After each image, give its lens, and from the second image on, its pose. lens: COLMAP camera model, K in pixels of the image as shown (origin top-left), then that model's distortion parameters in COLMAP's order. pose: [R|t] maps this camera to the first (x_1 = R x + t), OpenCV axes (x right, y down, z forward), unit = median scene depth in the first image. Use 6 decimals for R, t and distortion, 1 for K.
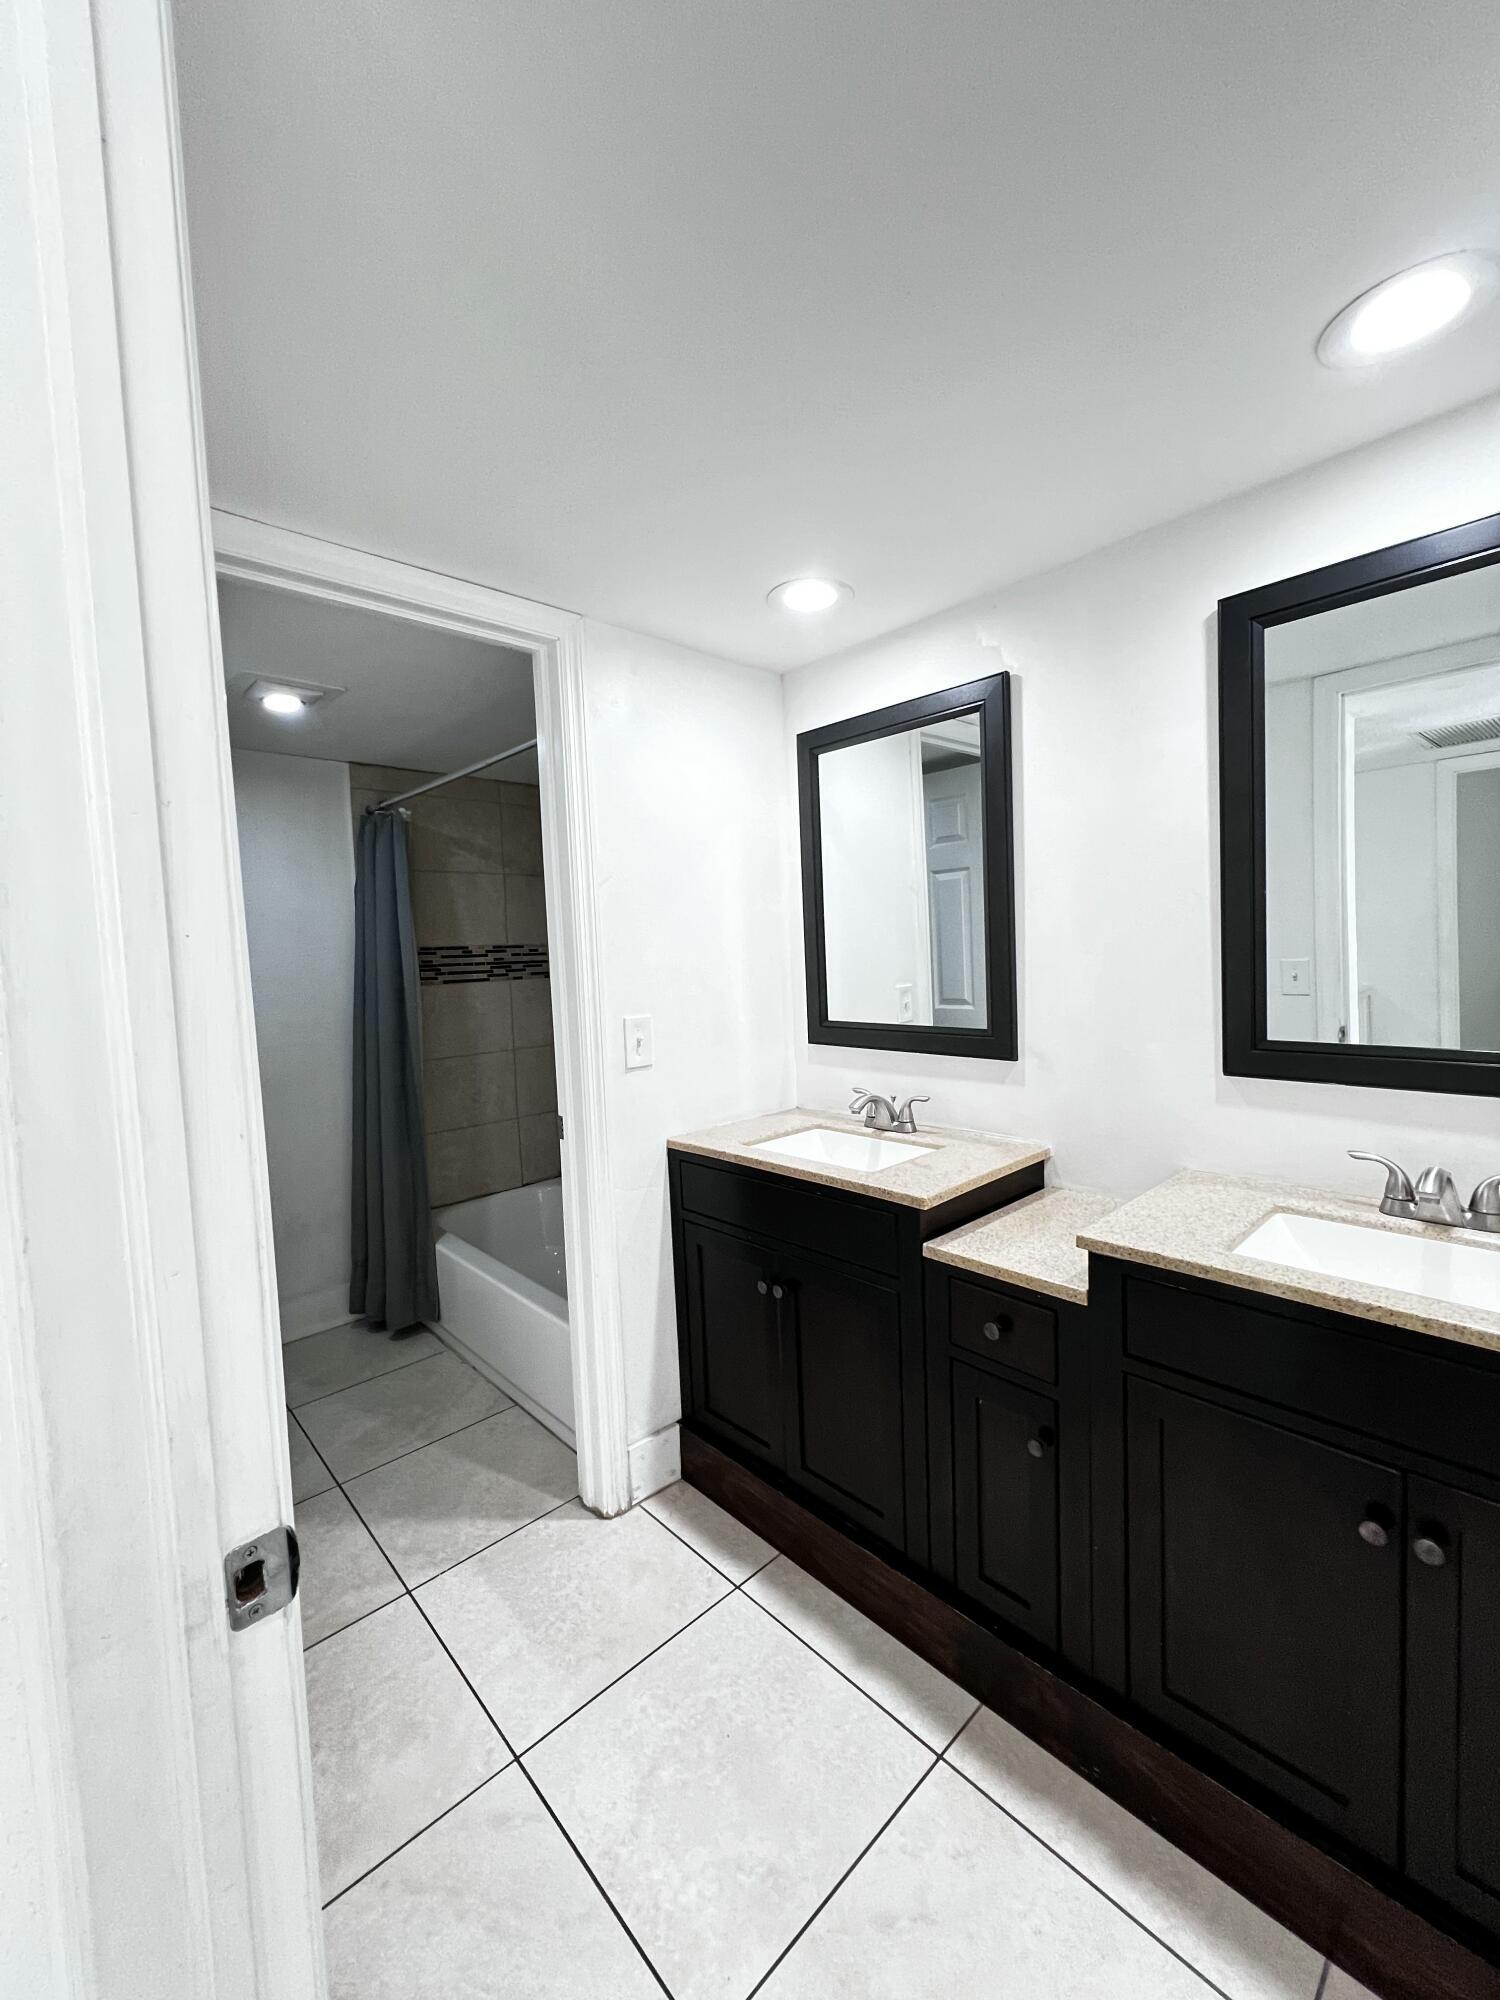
lens RADIAL K [[796.4, 0, 733.5], [0, 796.4, 997.0], [0, 0, 1]] dist [0.001390, 0.000499]
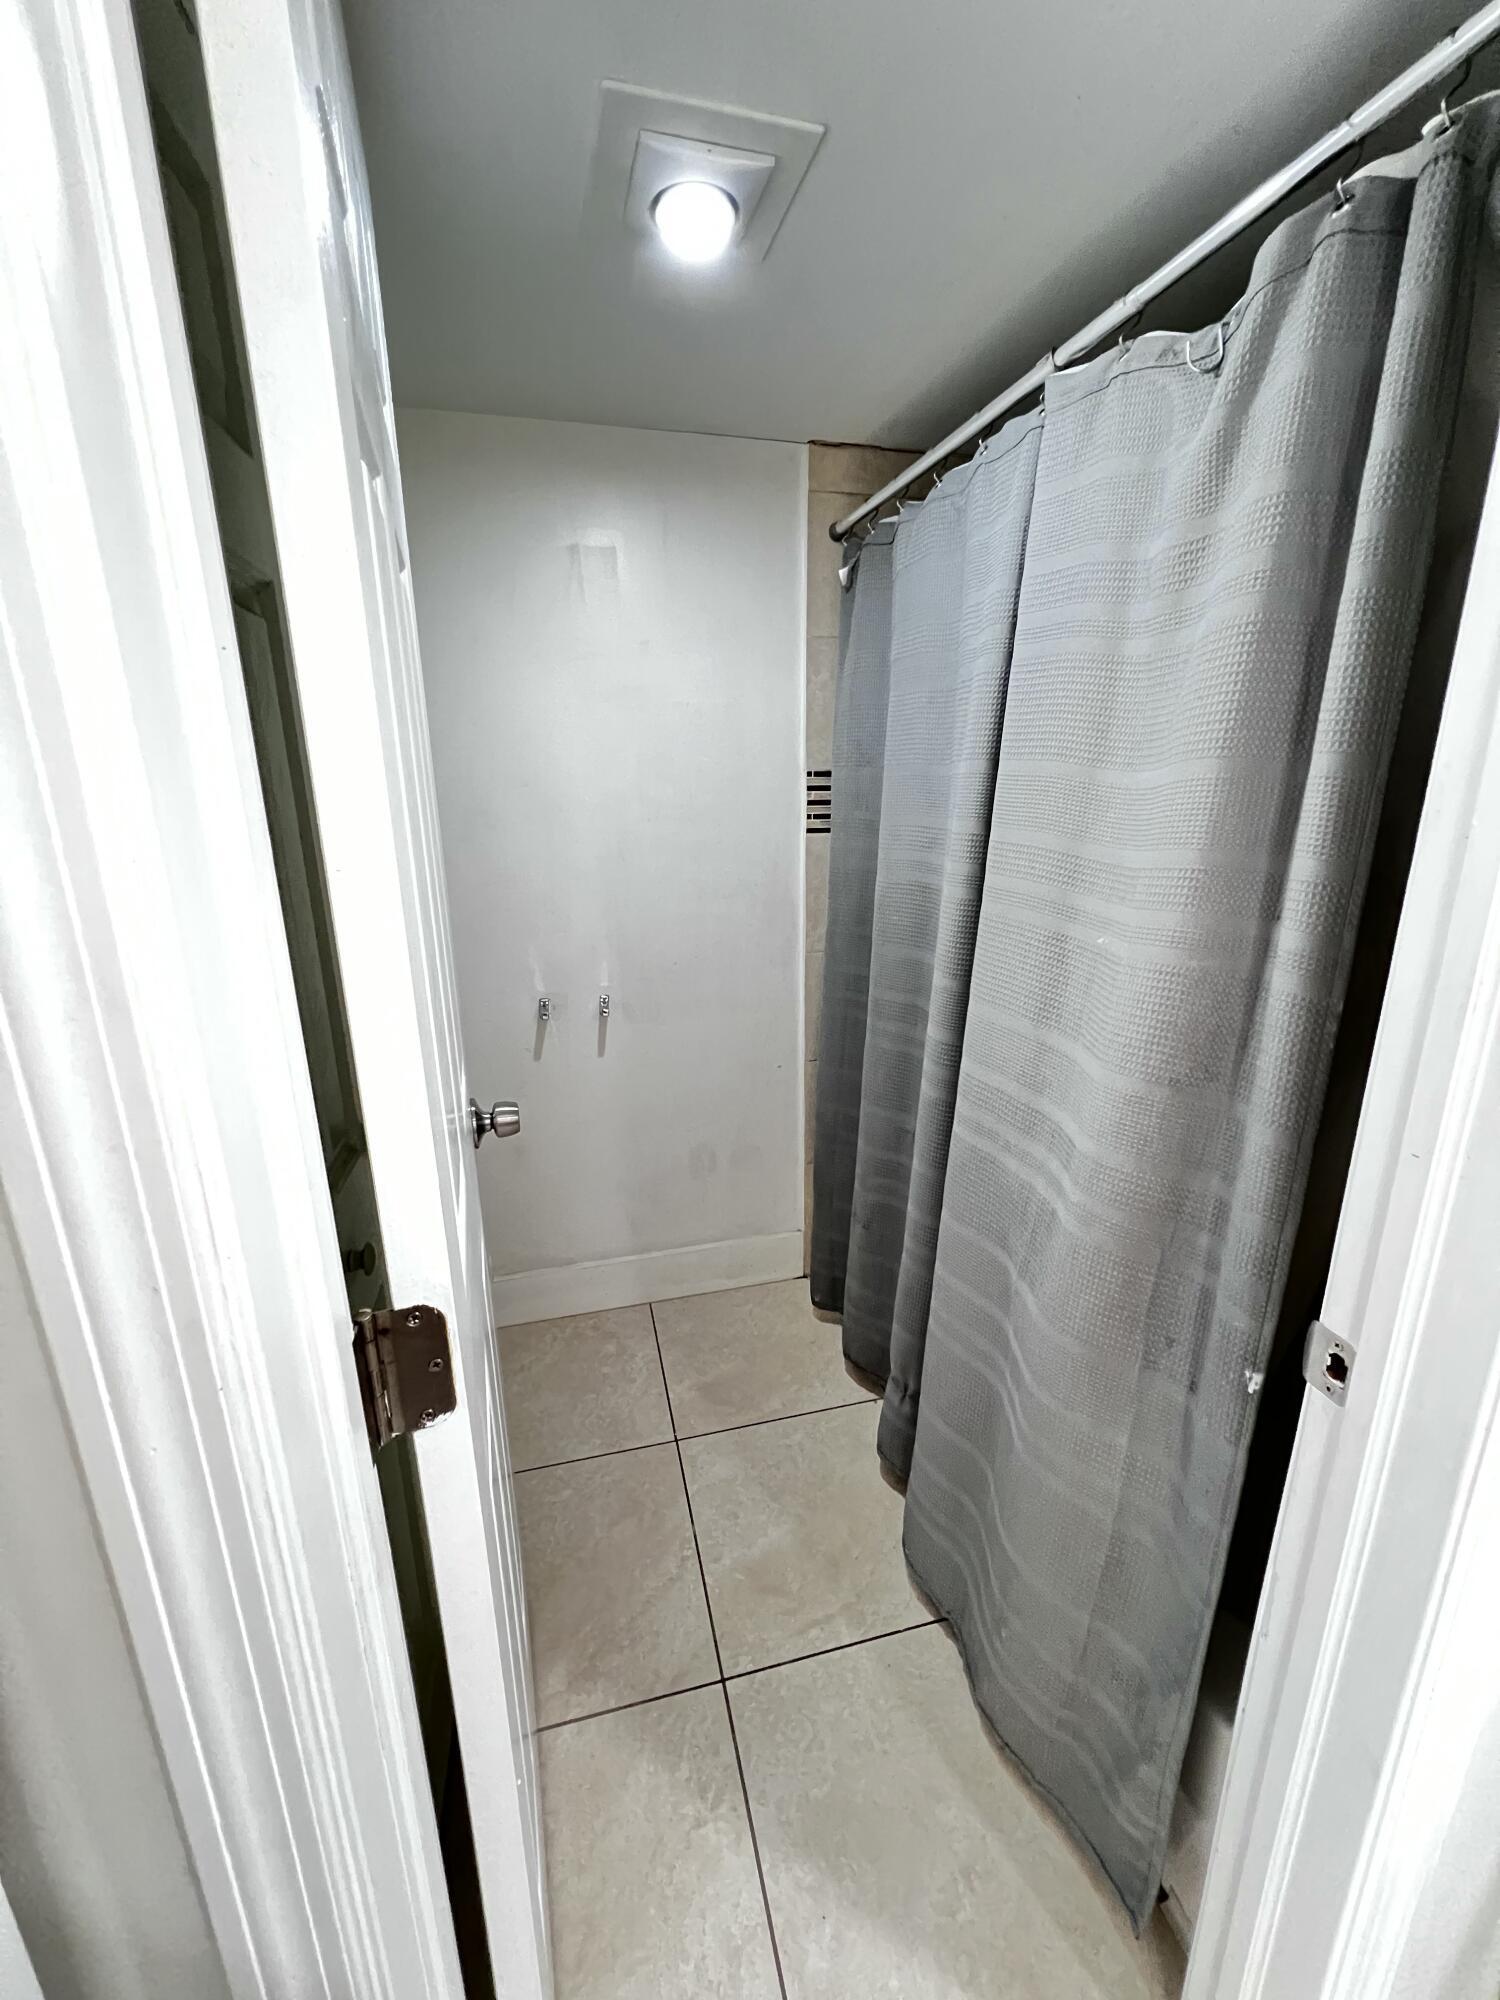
lens RADIAL K [[796.4, 0, 755.7], [0, 796.4, 999.3], [0, 0, 1]] dist [0.001390, 0.000499]
pose [[0.884470, 0.154619, -0.440233, -0.200086], [-0.051940, 0.970261, 0.236424, -0.038815], [0.463696, -0.186244, 0.866198, 0.407001]]
